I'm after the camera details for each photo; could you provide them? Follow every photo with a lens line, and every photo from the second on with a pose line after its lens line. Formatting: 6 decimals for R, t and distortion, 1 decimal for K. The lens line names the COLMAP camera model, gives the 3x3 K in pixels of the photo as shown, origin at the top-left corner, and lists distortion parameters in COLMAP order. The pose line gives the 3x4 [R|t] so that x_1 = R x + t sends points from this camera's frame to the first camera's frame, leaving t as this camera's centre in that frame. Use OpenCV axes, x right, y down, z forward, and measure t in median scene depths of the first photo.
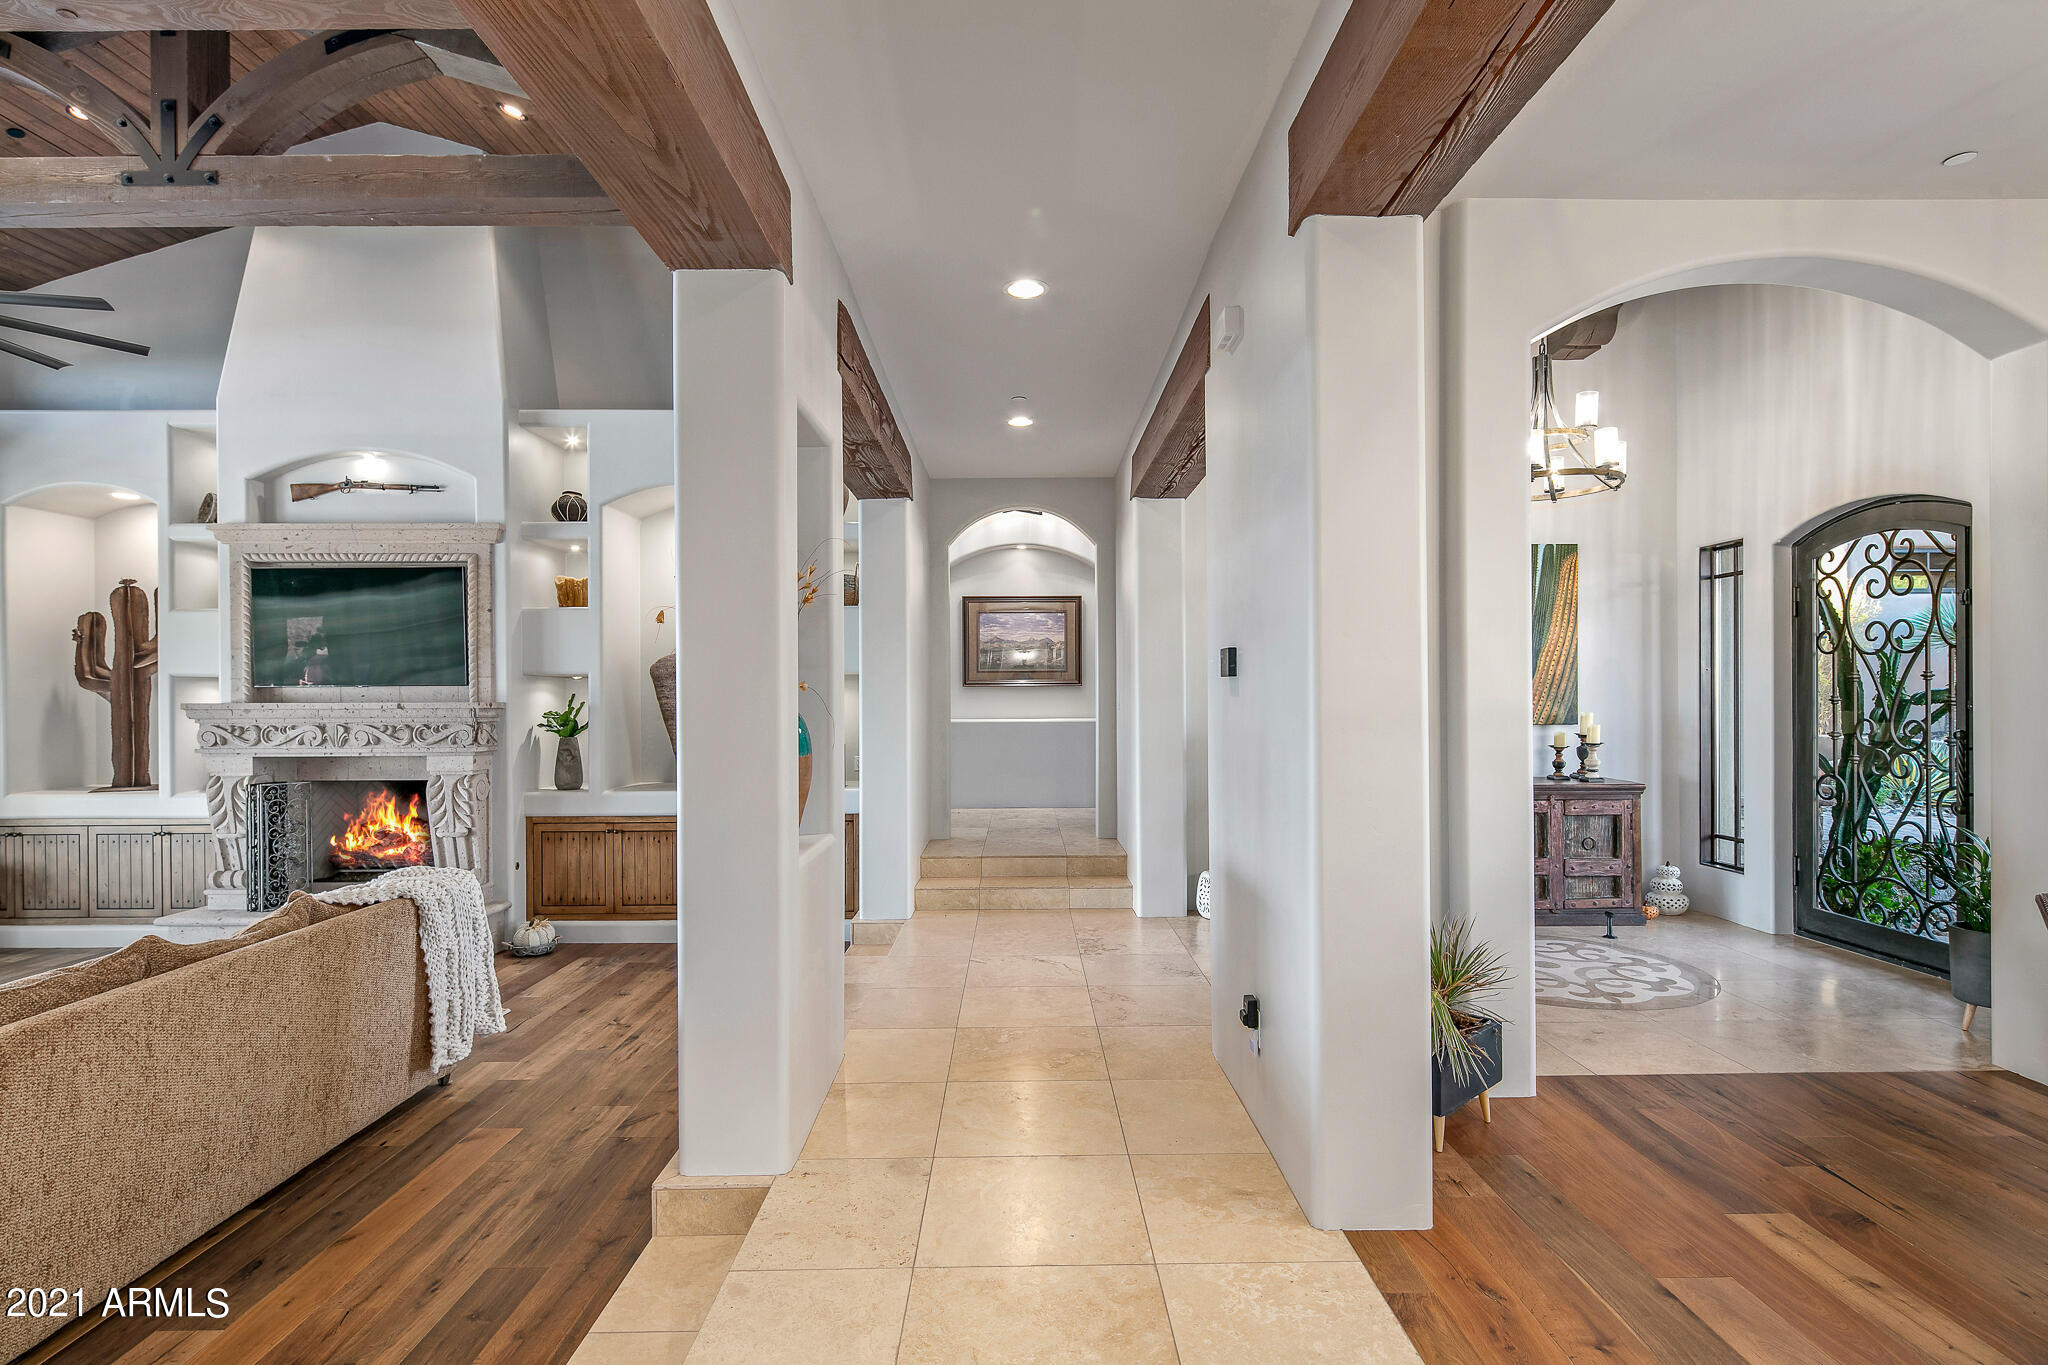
lens RADIAL K [[997.9, 0, 1024.0], [0, 997.9, 682.5], [0, 0, 1]] dist [-0.001074, -0.000170]
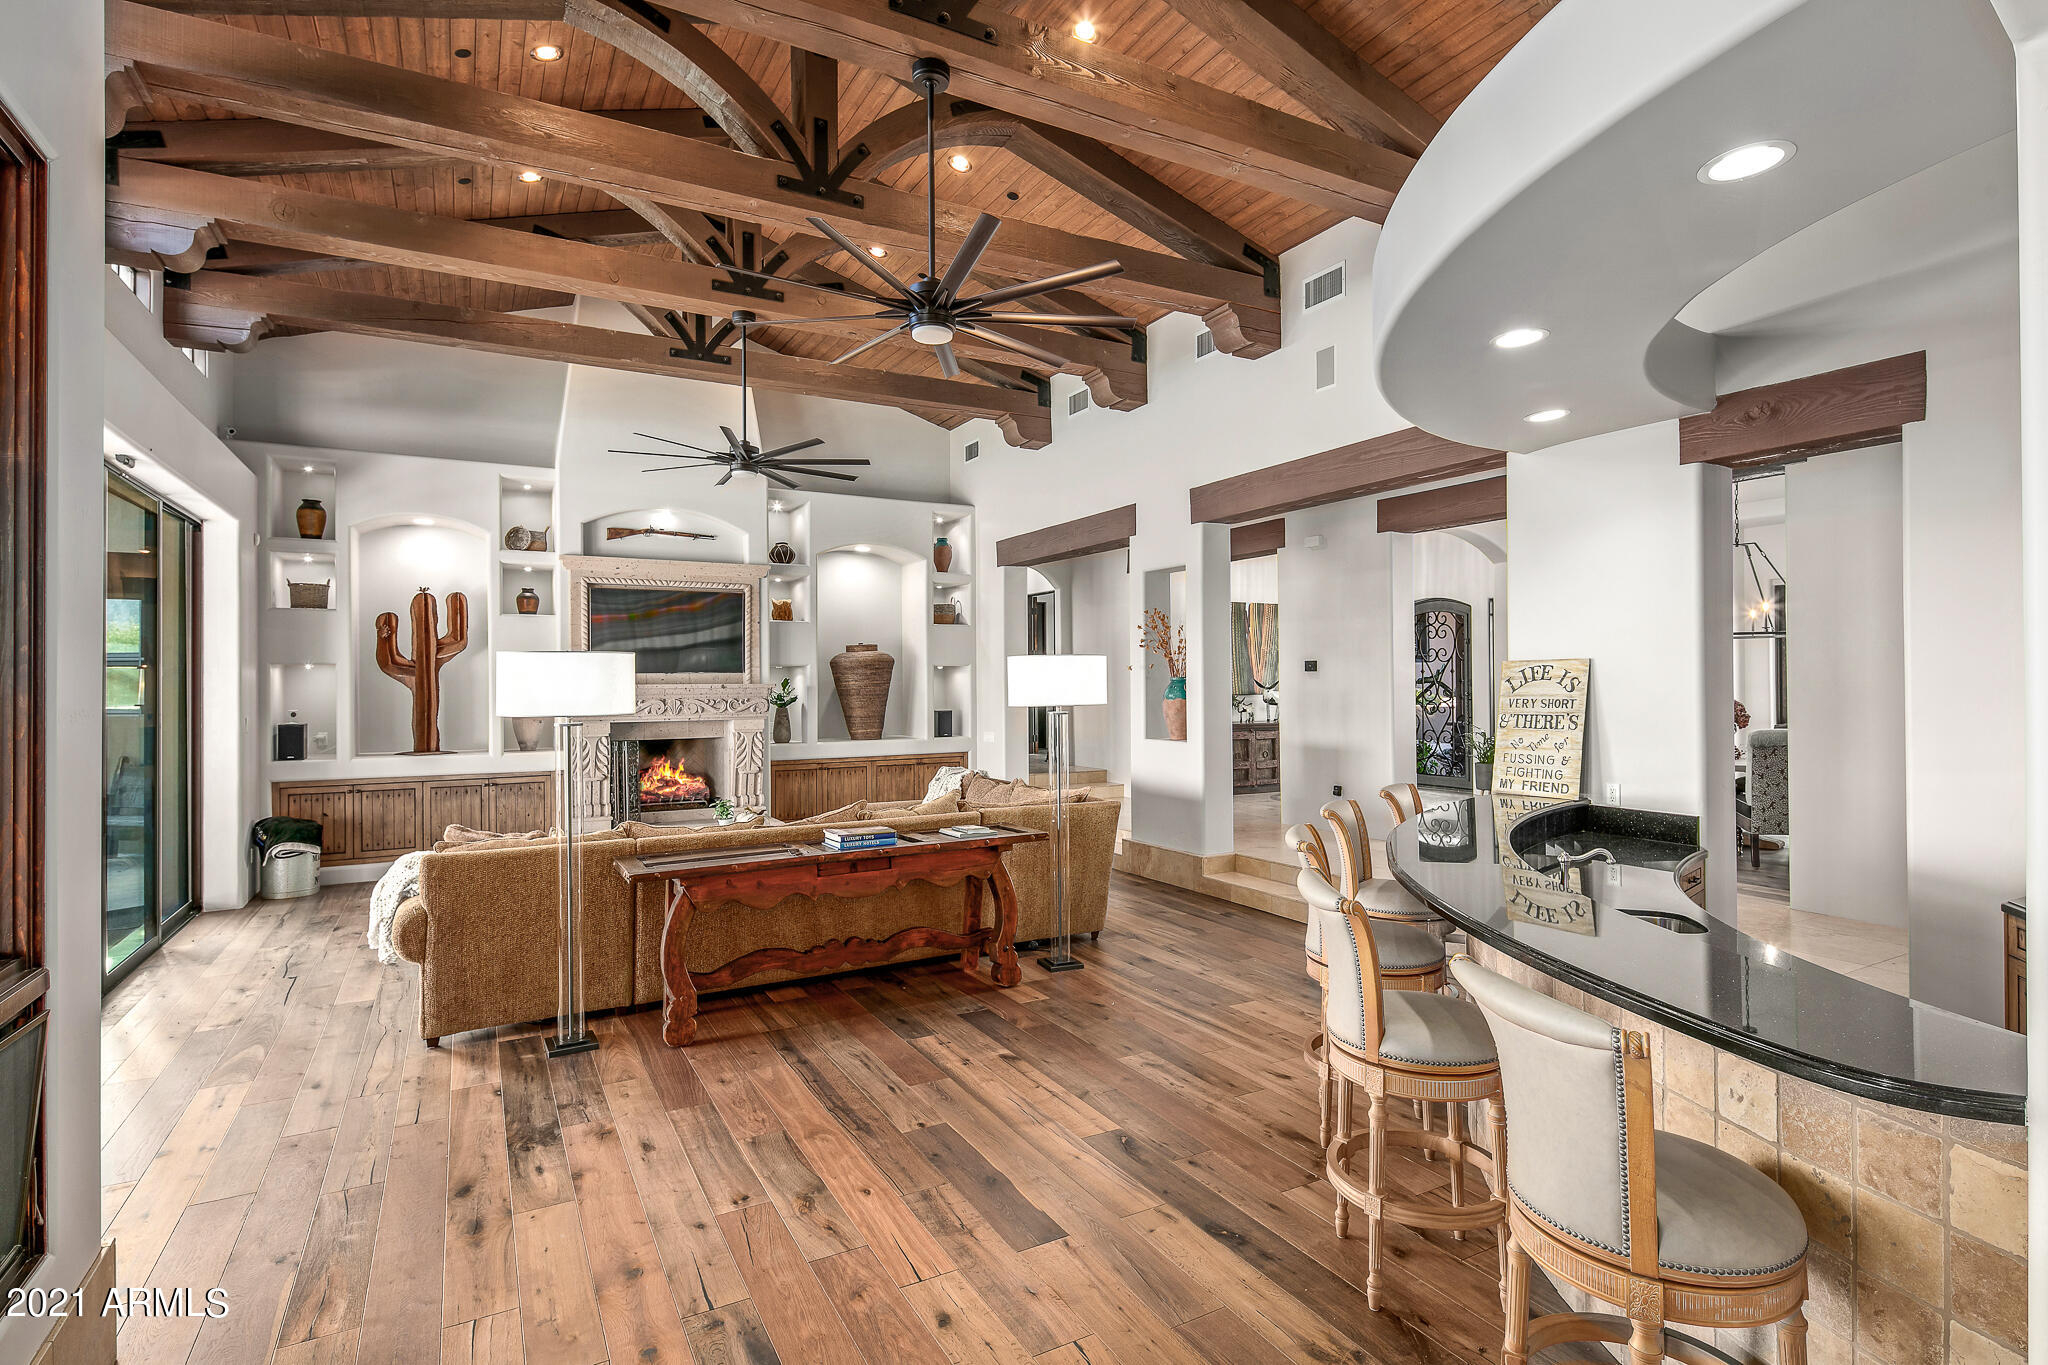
lens RADIAL K [[997.9, 0, 1024.0], [0, 997.9, 682.5], [0, 0, 1]] dist [-0.001074, -0.000170]
pose [[0.876447, -0.001253, 0.481497, -0.891049], [-0.004632, 0.999928, 0.011034, -0.001059], [-0.481476, -0.011901, 0.876378, -0.496673]]
